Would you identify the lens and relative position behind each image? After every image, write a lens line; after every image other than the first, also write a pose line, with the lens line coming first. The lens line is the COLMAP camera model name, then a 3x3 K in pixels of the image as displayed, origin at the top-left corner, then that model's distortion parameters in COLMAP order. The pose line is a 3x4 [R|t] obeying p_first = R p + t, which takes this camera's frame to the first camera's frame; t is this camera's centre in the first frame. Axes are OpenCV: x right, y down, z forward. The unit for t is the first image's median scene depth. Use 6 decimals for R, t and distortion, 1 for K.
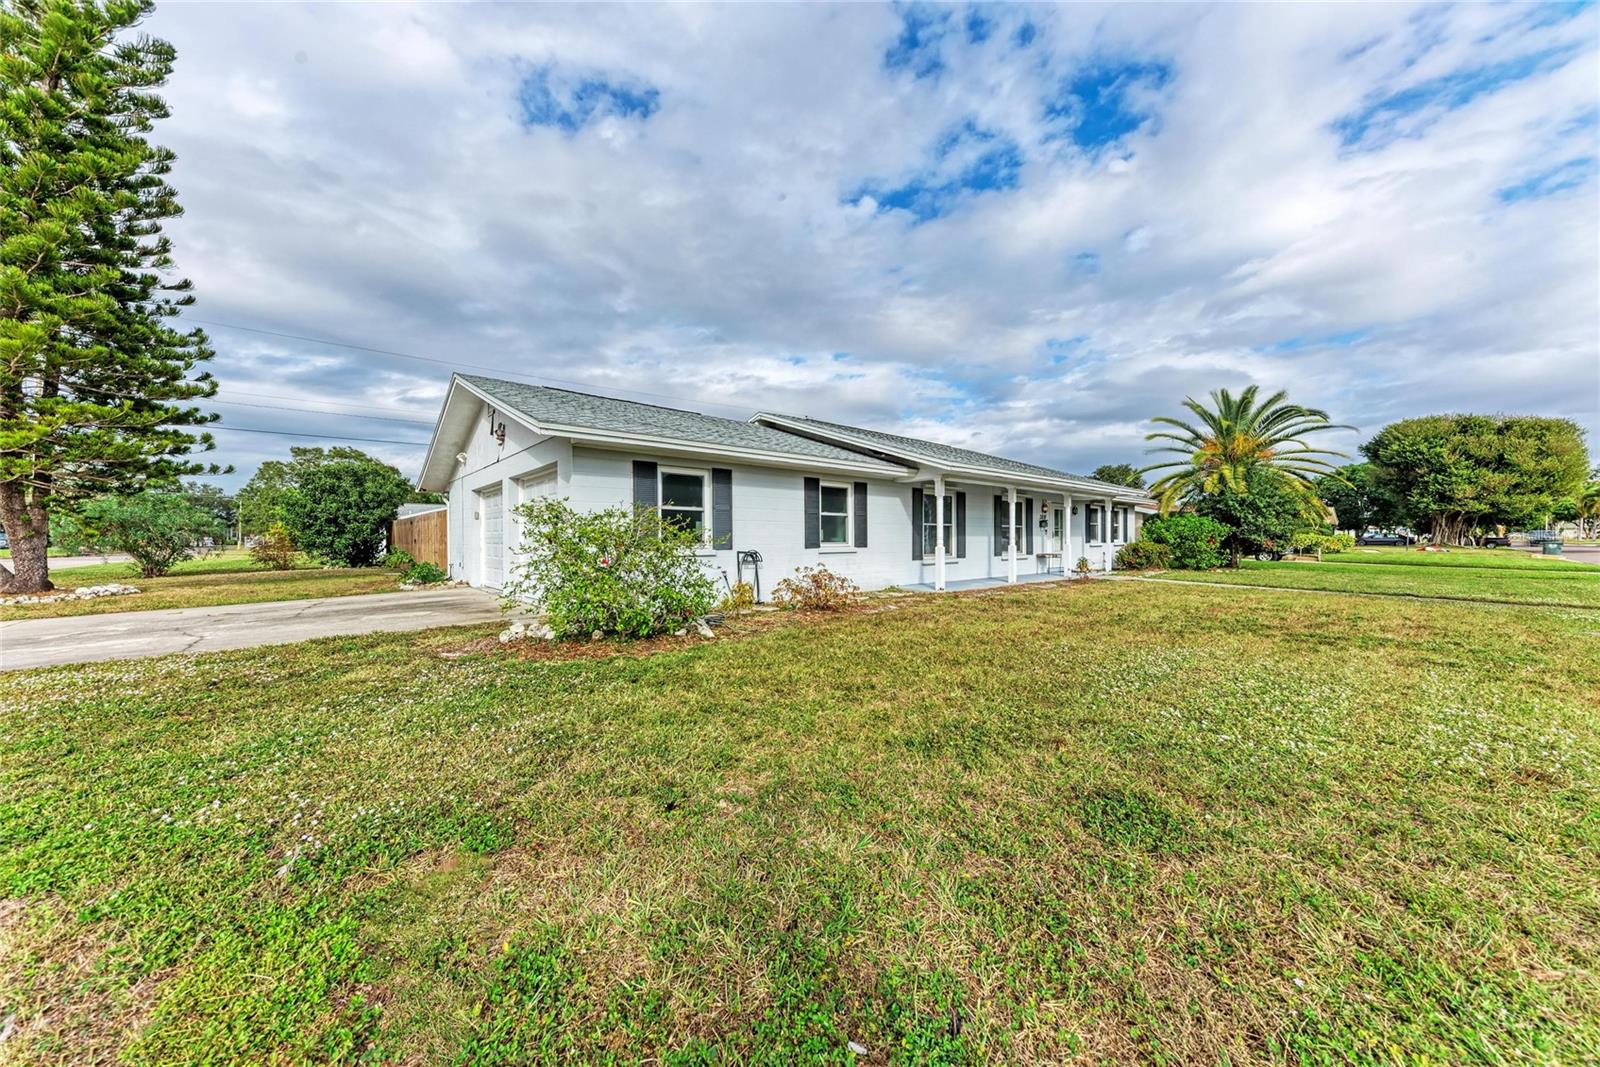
lens RADIAL K [[552.7, 0, 800.7], [0, 552.7, 537.6], [0, 0, 1]] dist [0.004754, -0.000577]
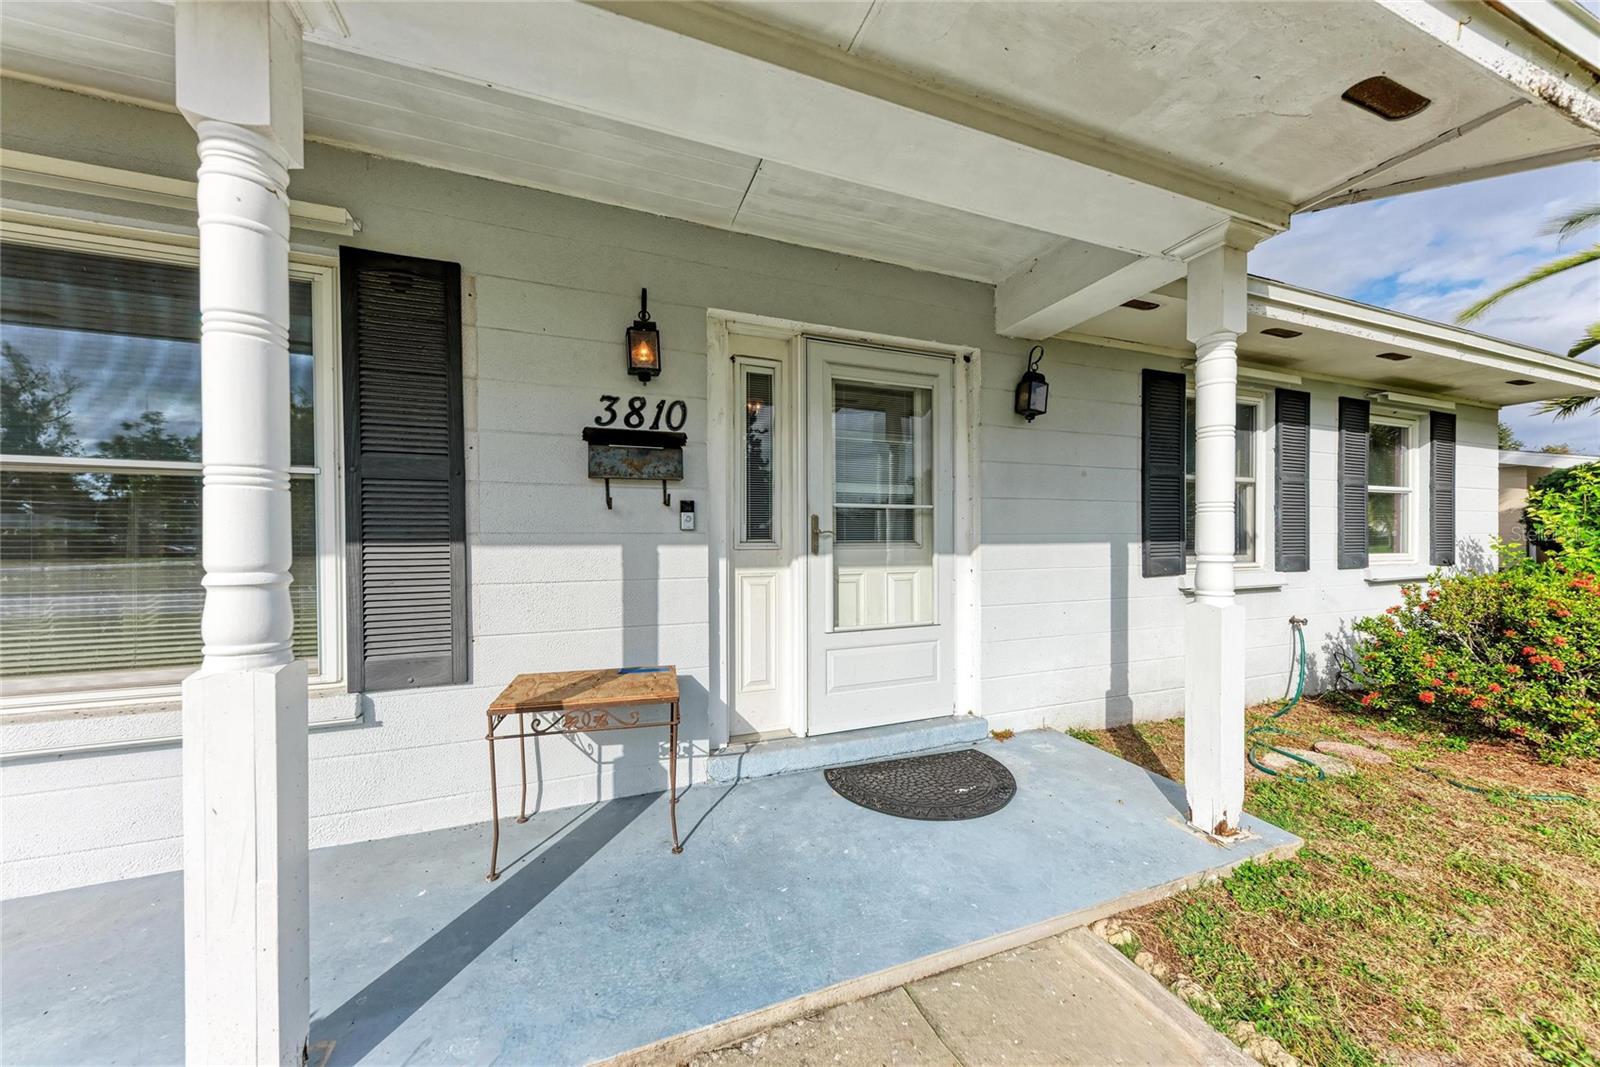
lens RADIAL K [[552.7, 0, 799.4], [0, 552.7, 537.4], [0, 0, 1]] dist [0.004754, -0.000577]
pose [[0.938686, -0.006879, -0.344705, 0.418475], [0.009992, 0.999924, 0.007257, -0.006803], [0.344628, -0.010256, 0.938683, 0.695714]]
